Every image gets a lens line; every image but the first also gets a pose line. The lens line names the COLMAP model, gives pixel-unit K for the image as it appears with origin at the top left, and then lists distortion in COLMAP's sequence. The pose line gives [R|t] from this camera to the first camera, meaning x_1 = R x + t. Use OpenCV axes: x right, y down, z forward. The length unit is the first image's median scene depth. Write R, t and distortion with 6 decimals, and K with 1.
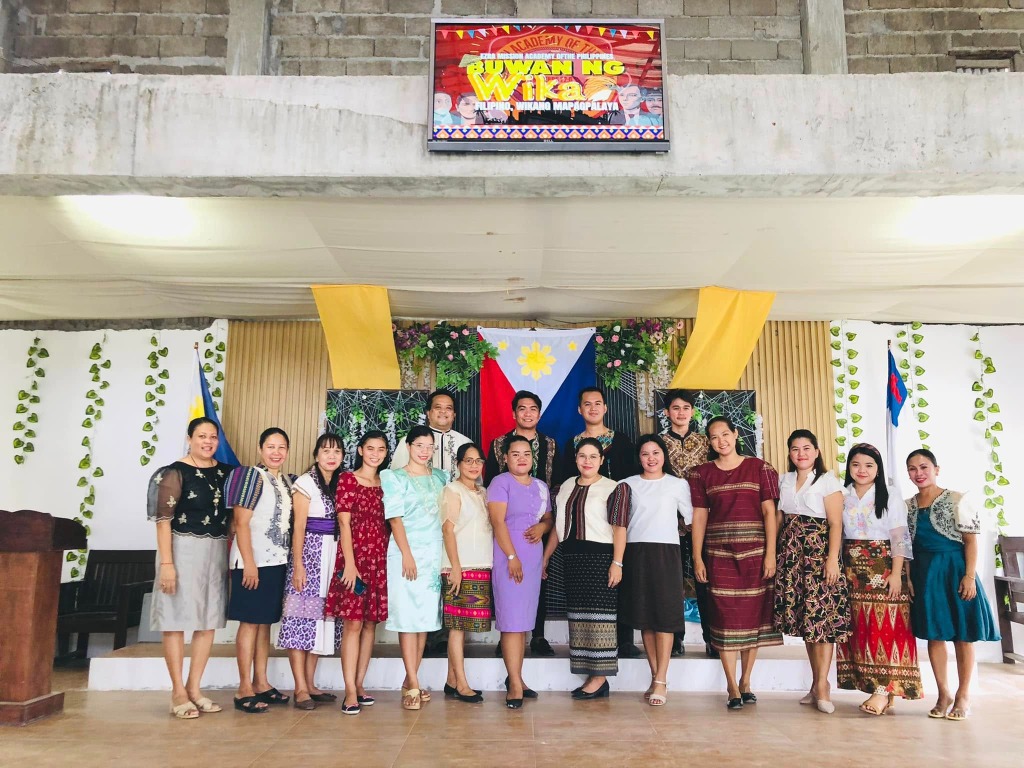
lens RADIAL K [[786.1, 0, 511.7], [0, 786.1, 385.7], [0, 0, 1]] dist [0.026131, -0.002073]
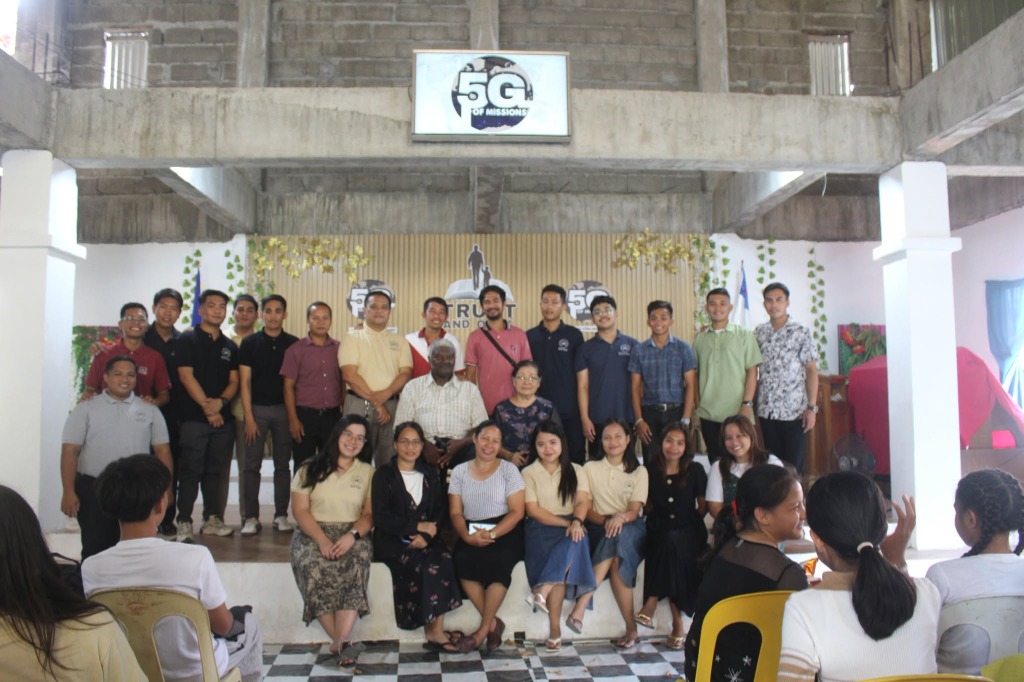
lens RADIAL K [[695.4, 0, 511.4], [0, 695.4, 340.0], [0, 0, 1]] dist [-0.005745, -0.001134]
pose [[0.997877, -0.001136, 0.065118, -0.002771], [-0.005007, 0.995551, 0.094096, -0.043857], [-0.064935, -0.094222, 0.993431, -0.355666]]
